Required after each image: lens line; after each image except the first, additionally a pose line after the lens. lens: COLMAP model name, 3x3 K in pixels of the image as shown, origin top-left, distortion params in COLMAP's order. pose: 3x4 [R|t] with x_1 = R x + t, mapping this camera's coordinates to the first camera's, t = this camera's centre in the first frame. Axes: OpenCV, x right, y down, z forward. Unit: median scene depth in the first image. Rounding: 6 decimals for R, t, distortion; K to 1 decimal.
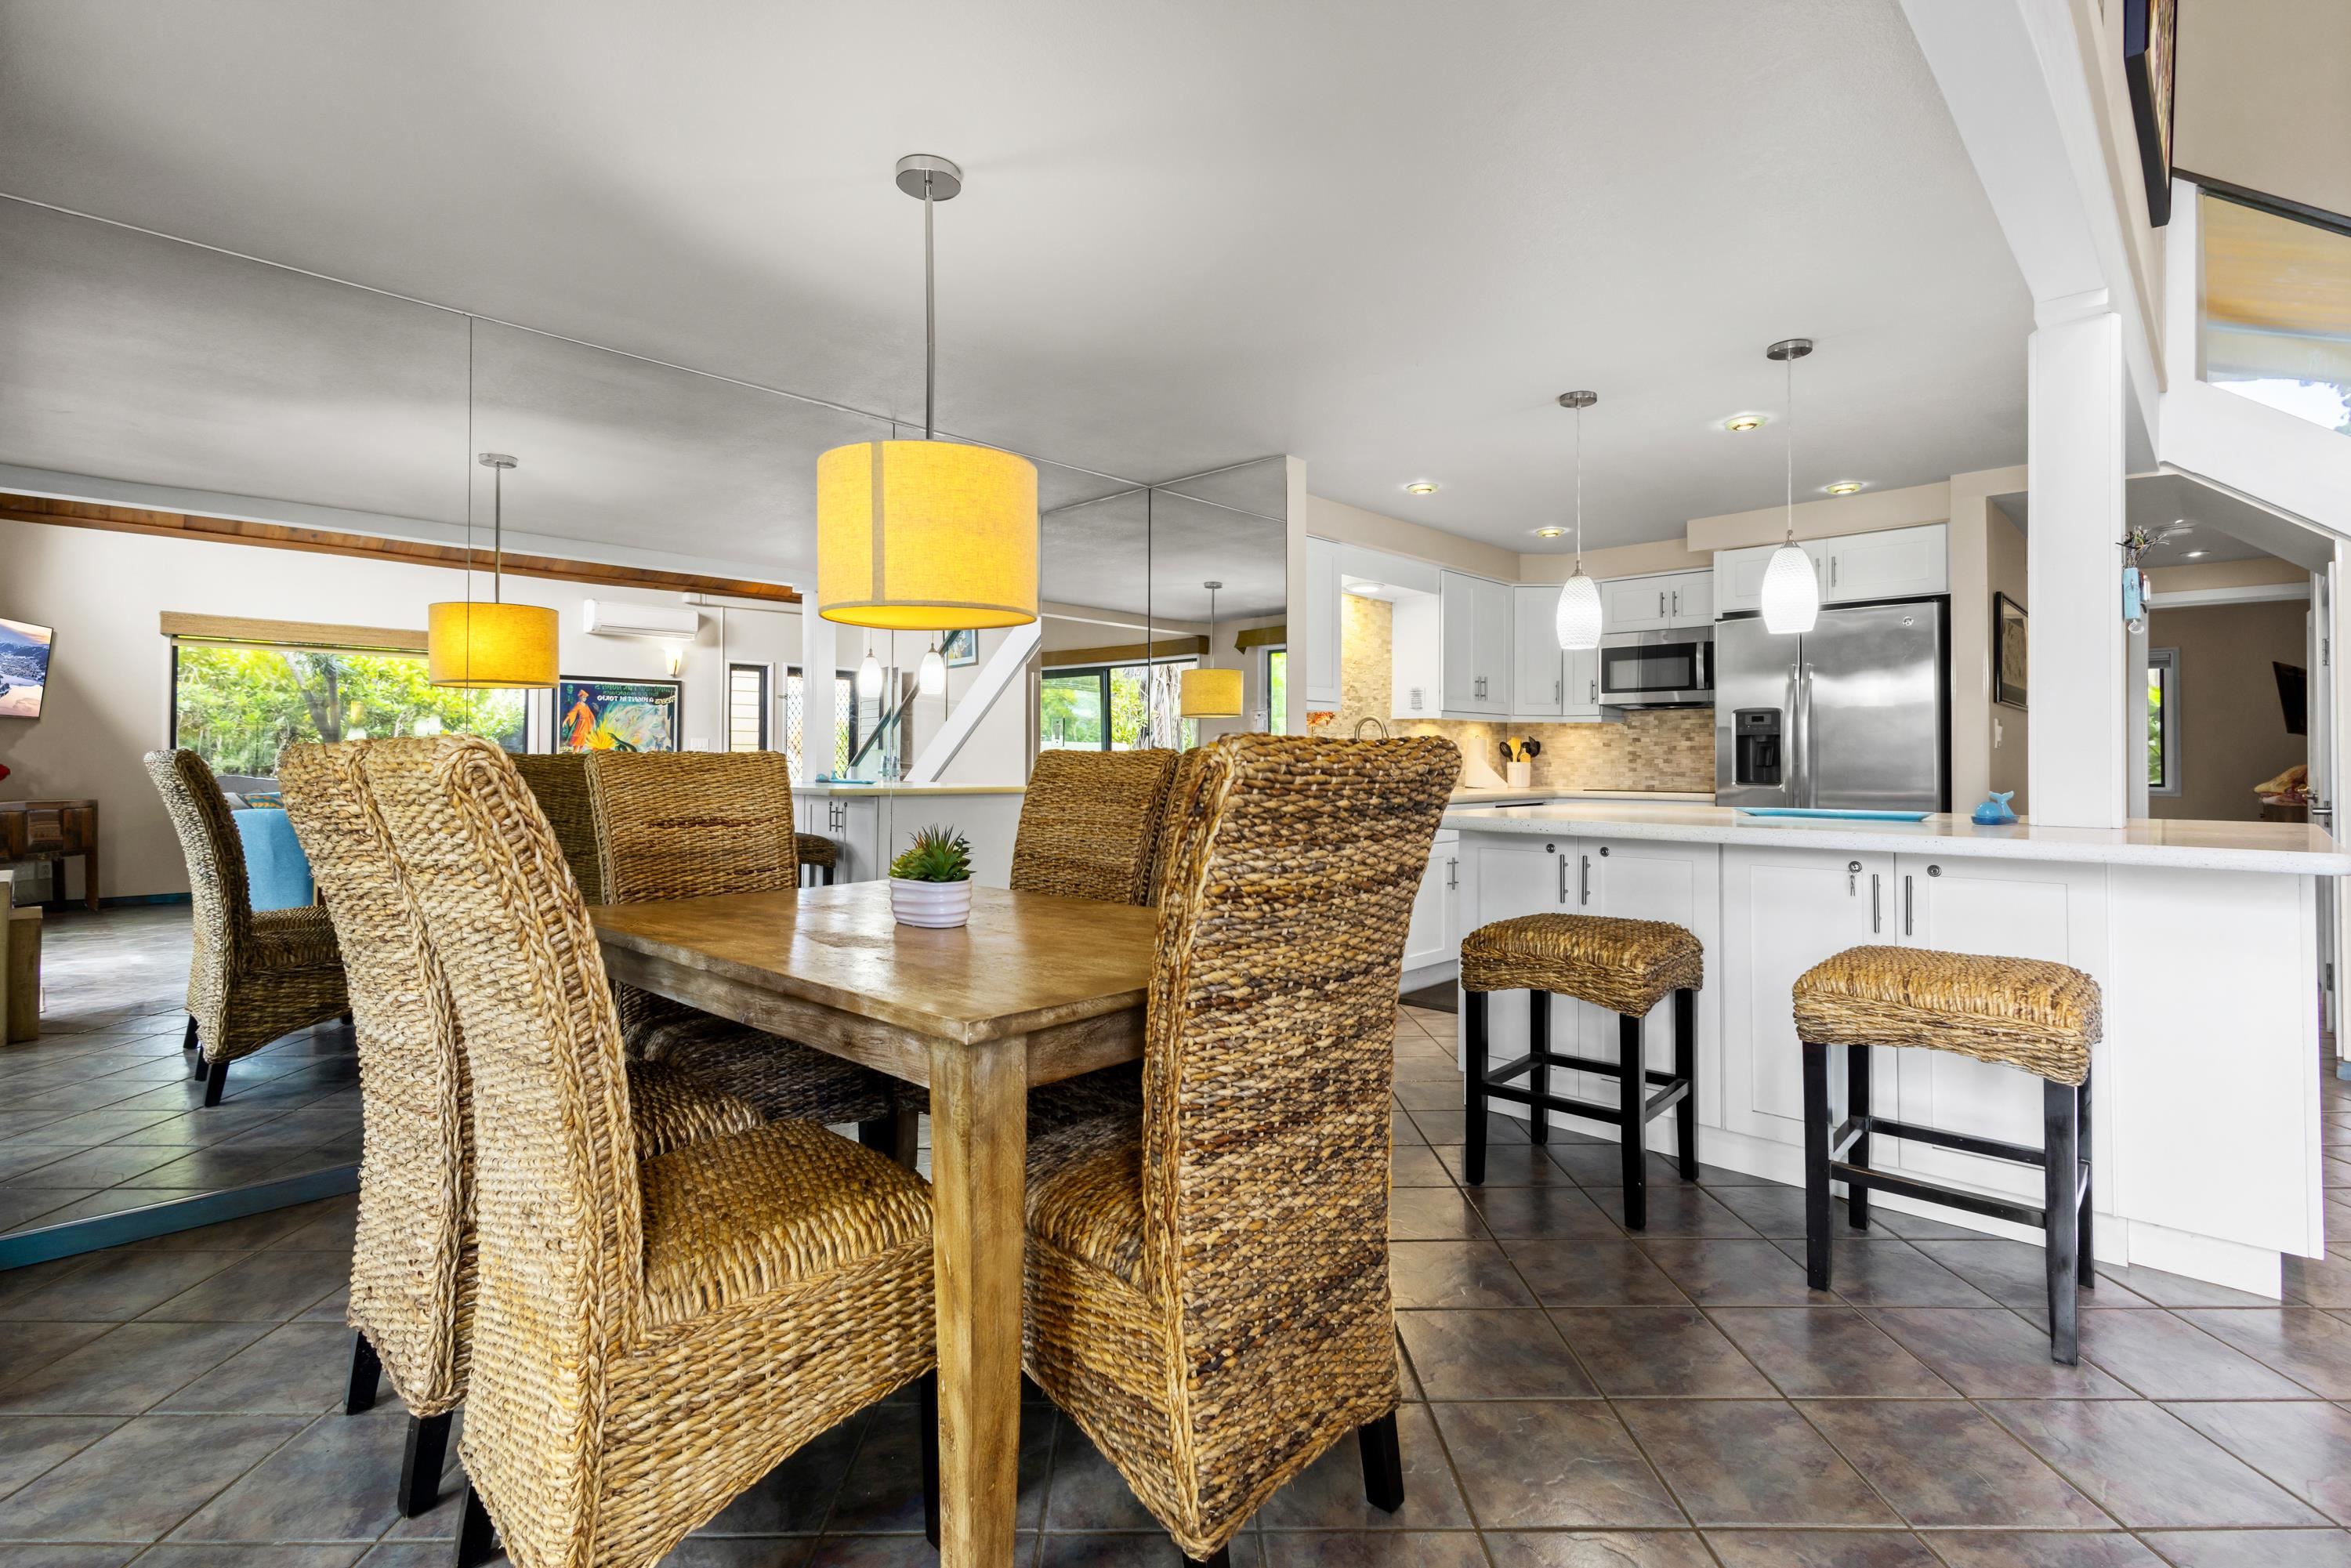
lens RADIAL K [[1091.7, 0, 1161.3], [0, 1091.7, 740.4], [0, 0, 1]] dist [0.007954, -0.002625]
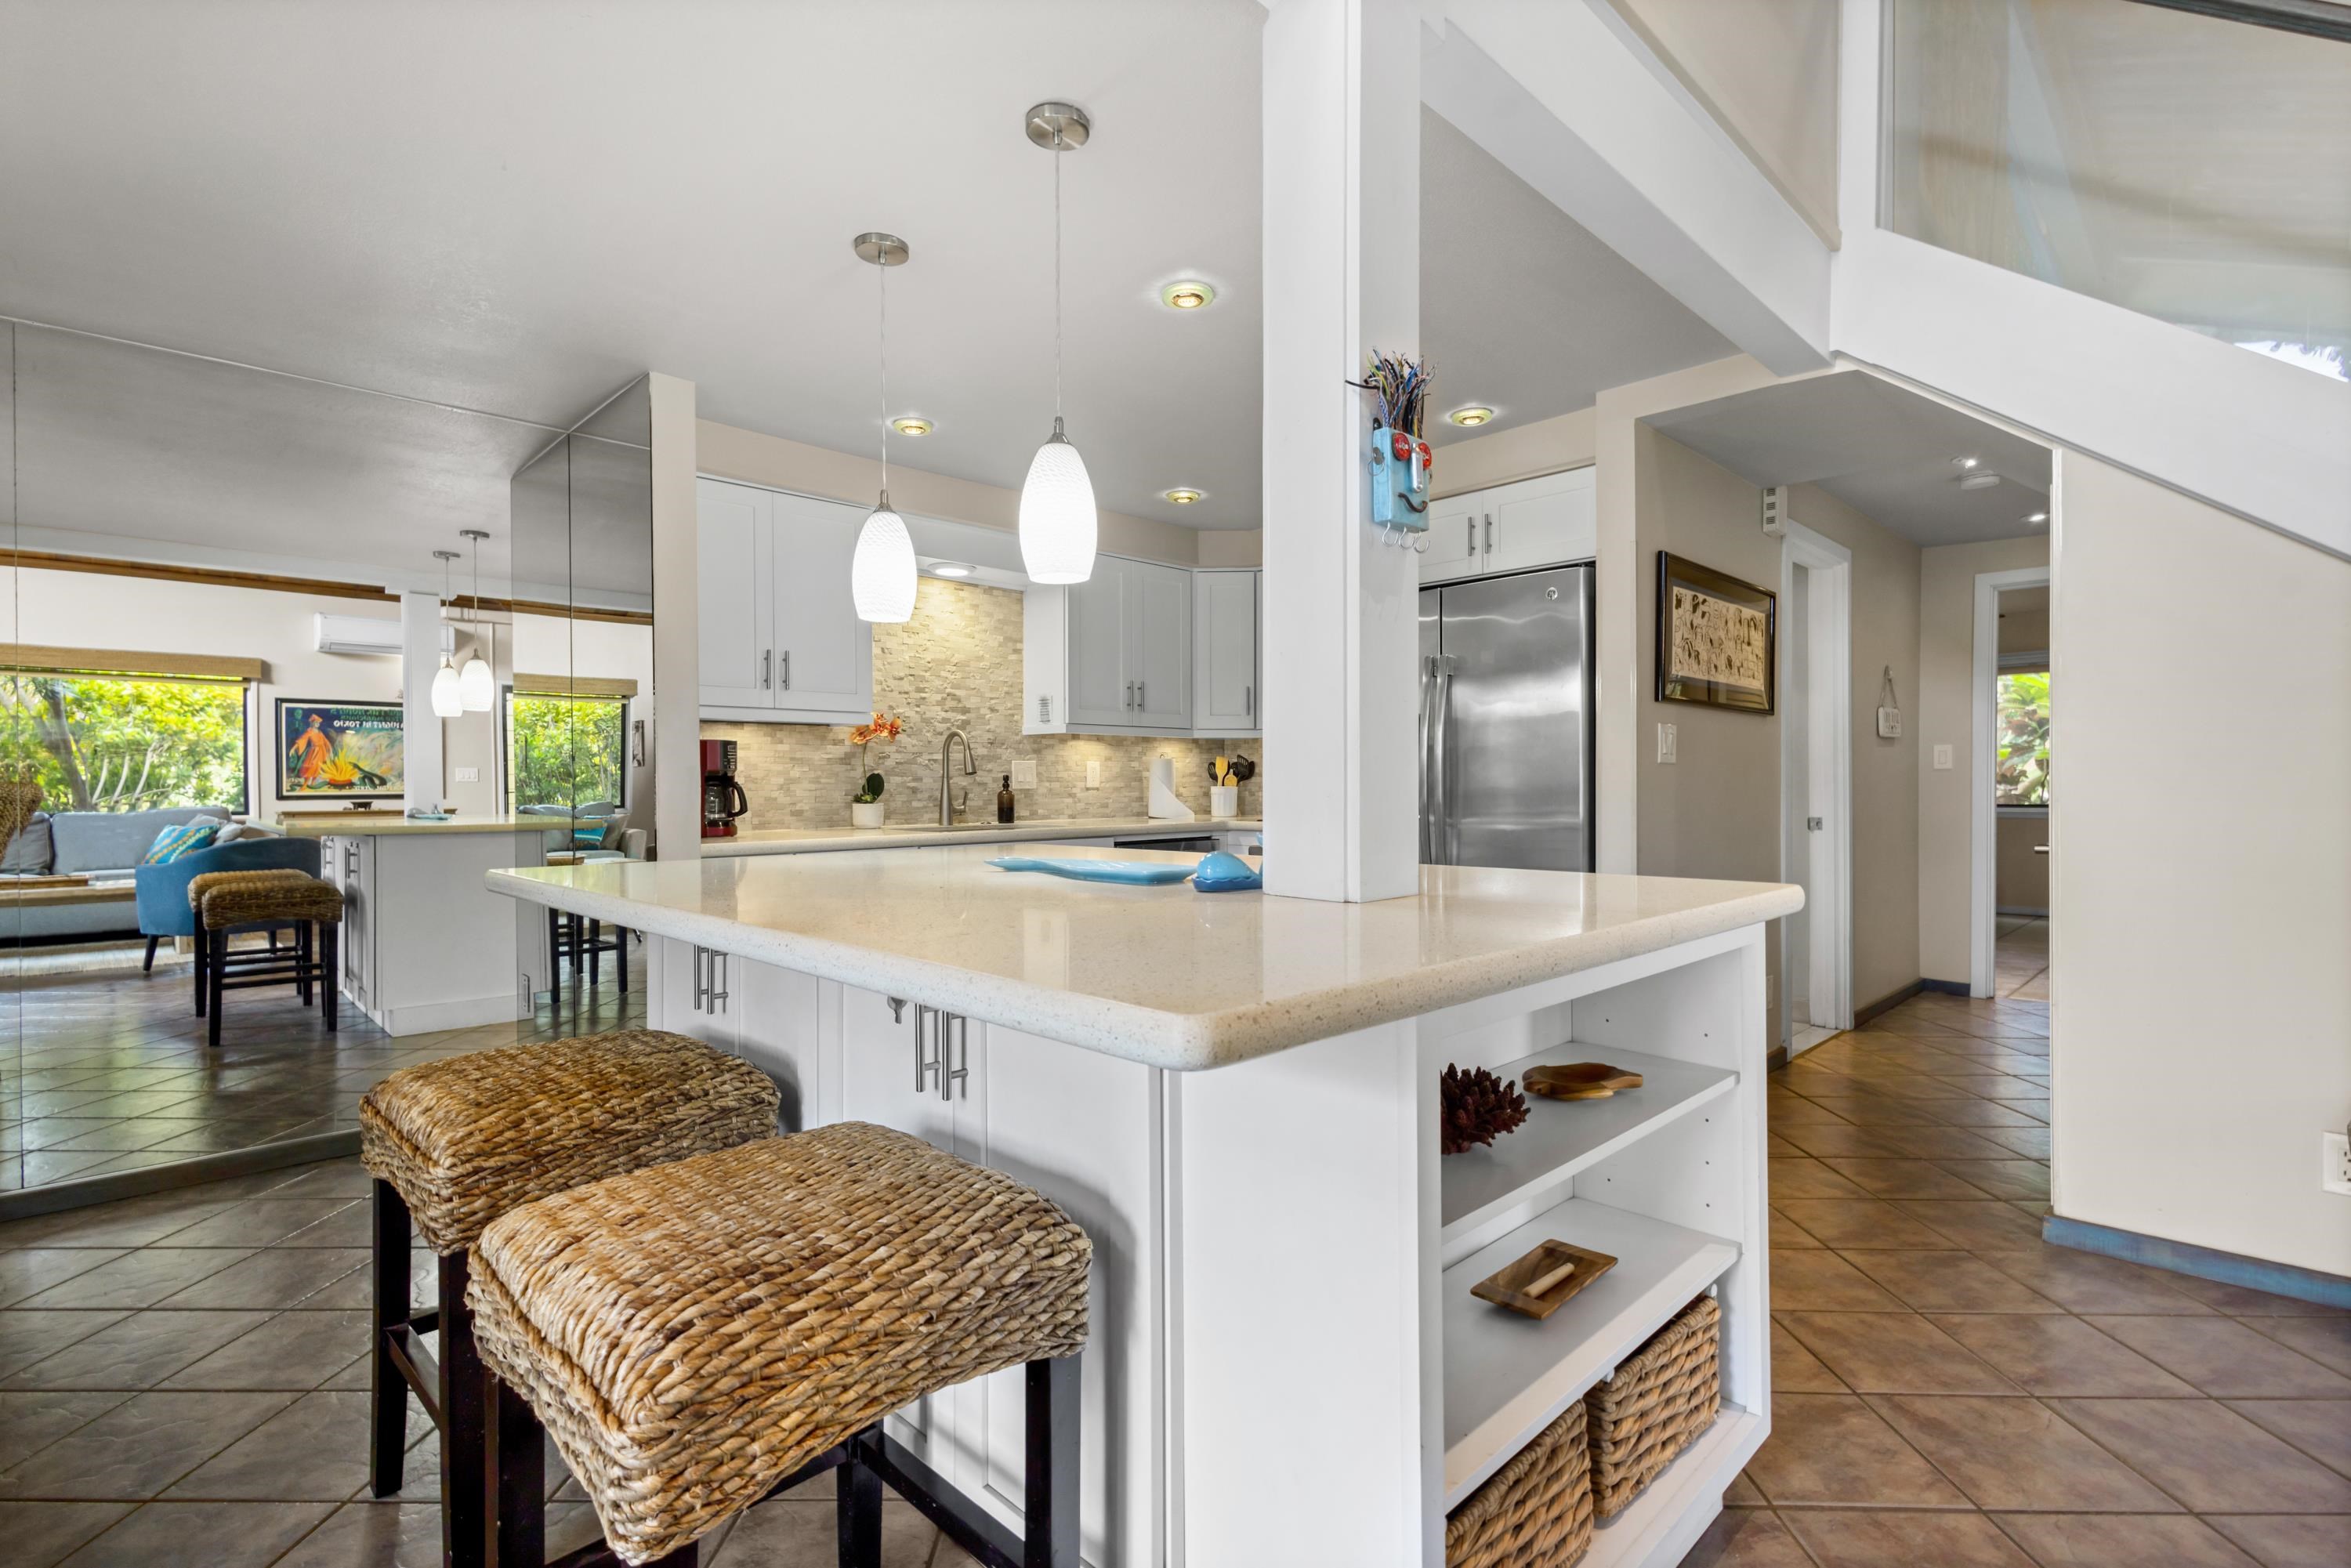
lens RADIAL K [[1091.7, 0, 1165.3], [0, 1091.7, 784.4], [0, 0, 1]] dist [0.007954, -0.002625]
pose [[0.999623, -0.008381, -0.026156, 0.353666], [0.008808, 0.999830, 0.016227, 0.005176], [0.026015, -0.016451, 0.999526, 0.201247]]
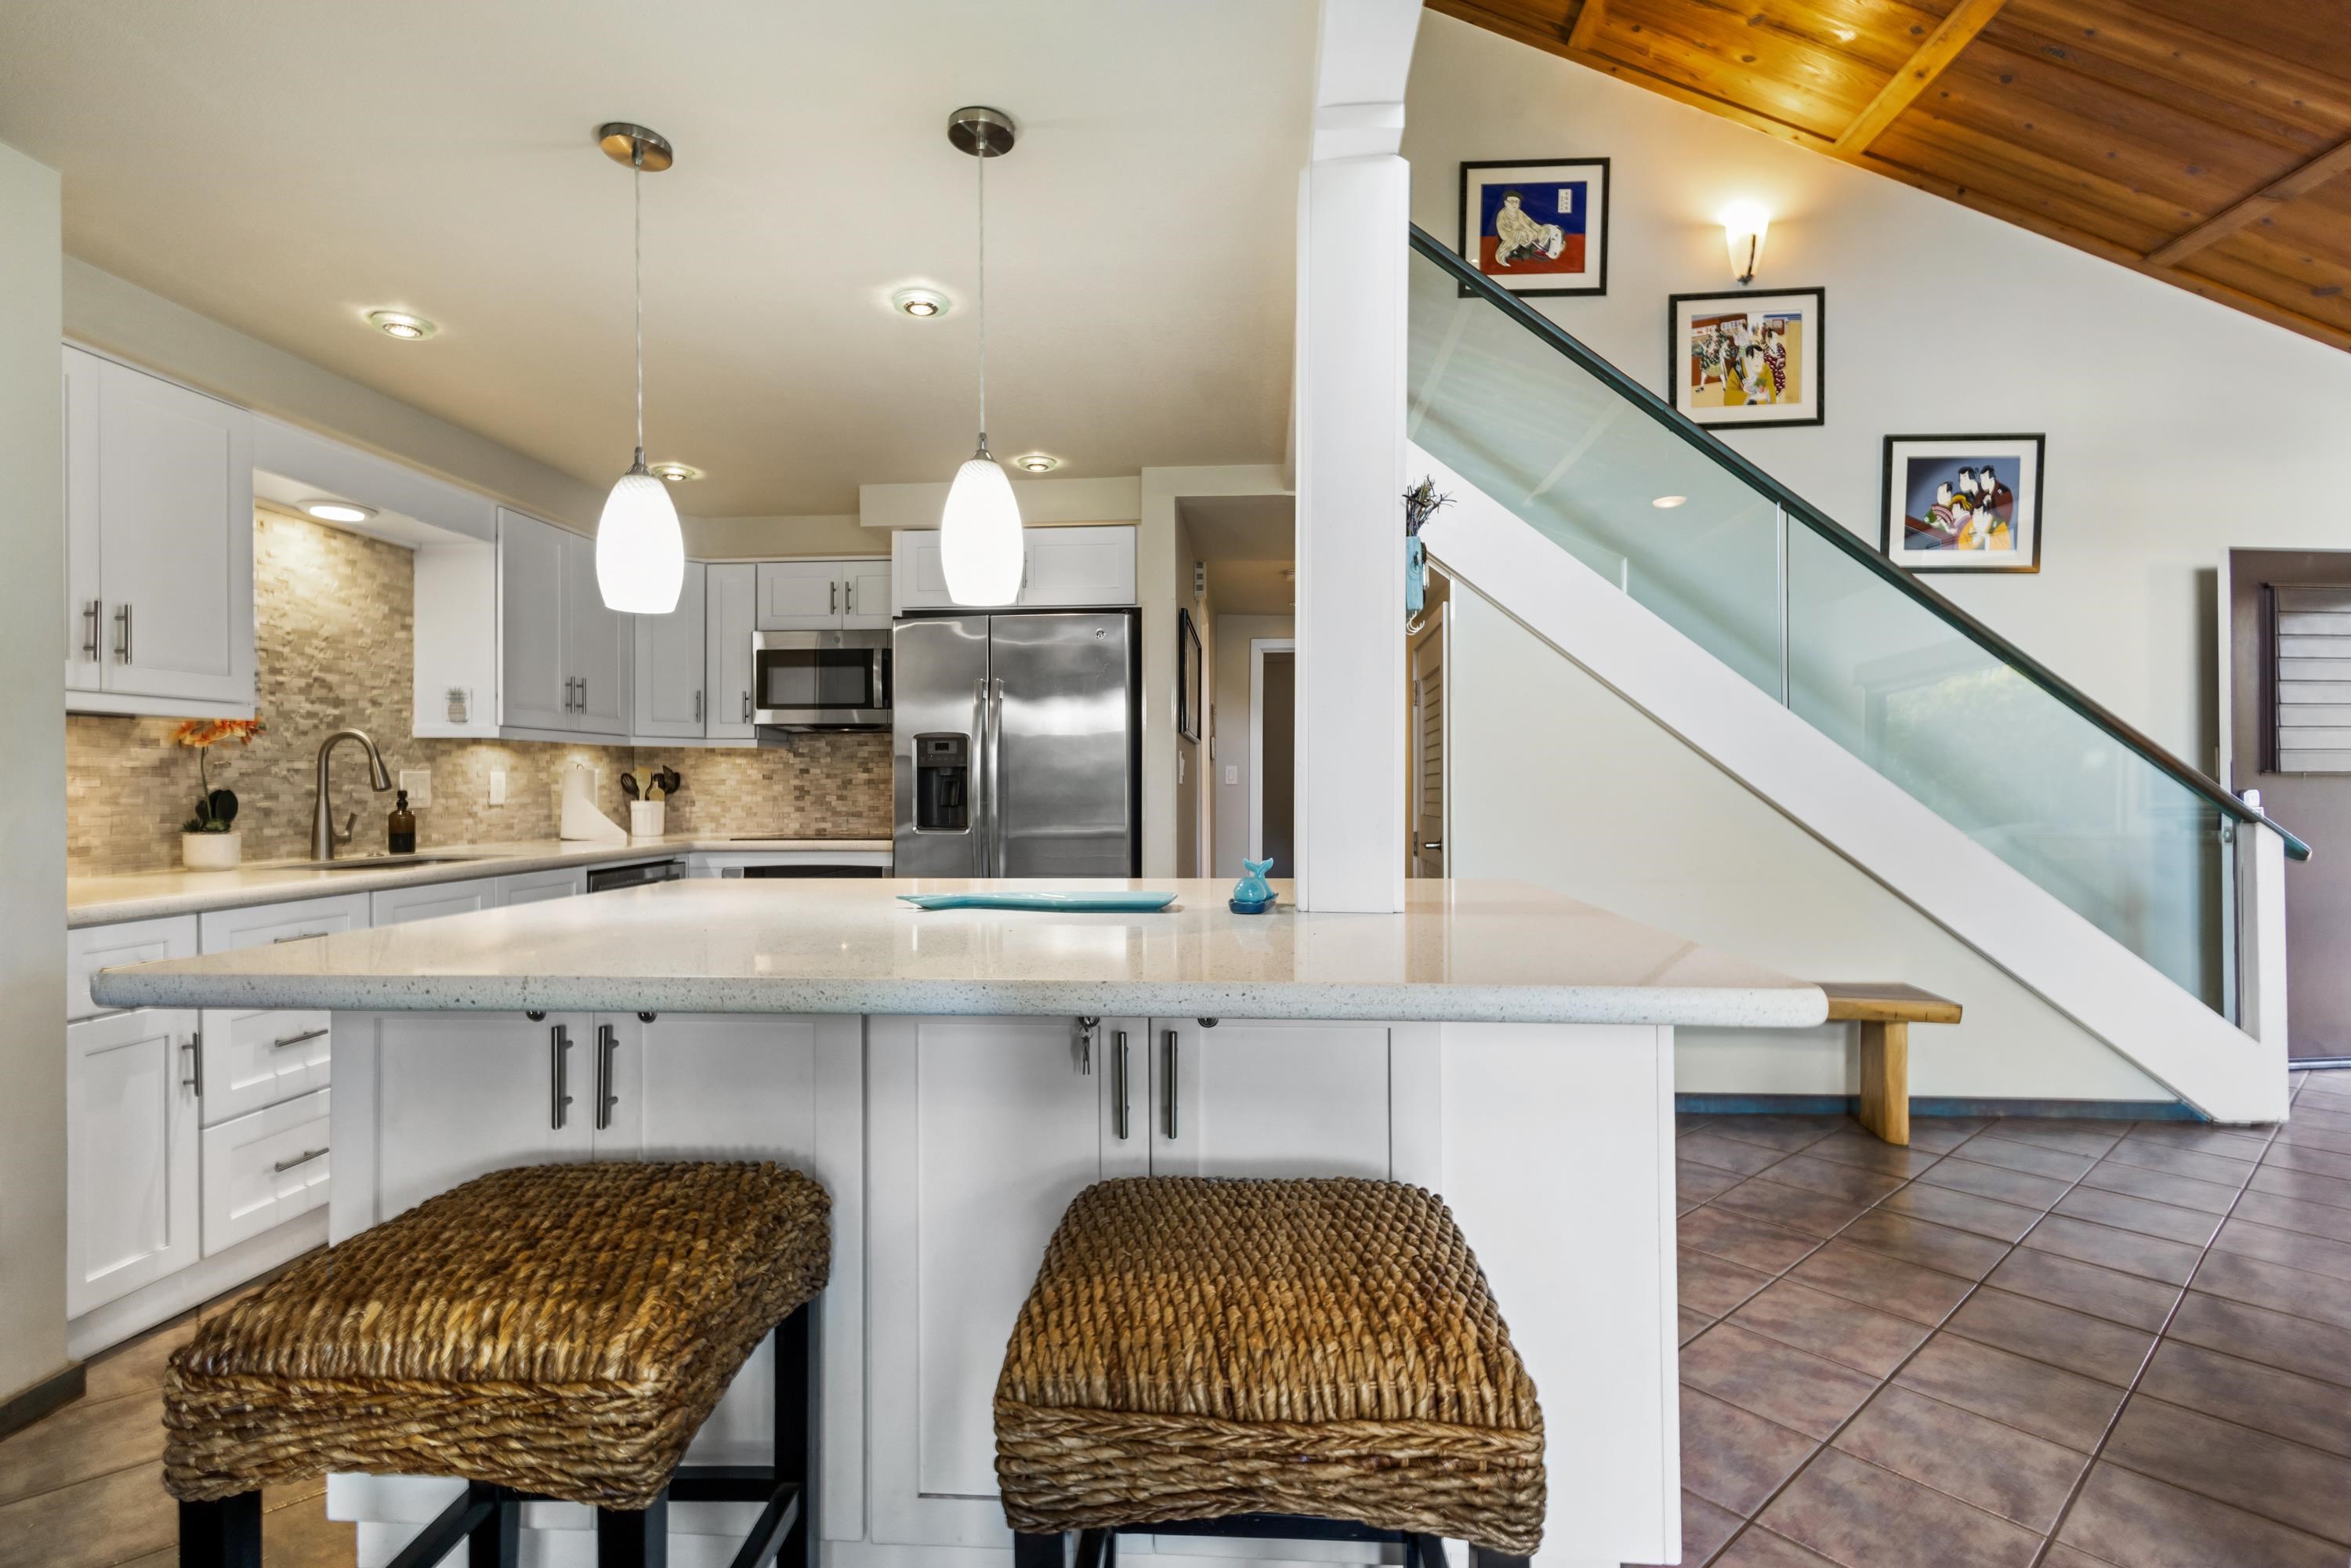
lens RADIAL K [[1091.7, 0, 1178.4], [0, 1091.7, 785.4], [0, 0, 1]] dist [0.007954, -0.002625]
pose [[0.760575, -0.005678, 0.649225, 0.143980], [-0.005368, 0.999873, 0.015033, -0.003963], [-0.649227, -0.014918, 0.760448, 0.255314]]
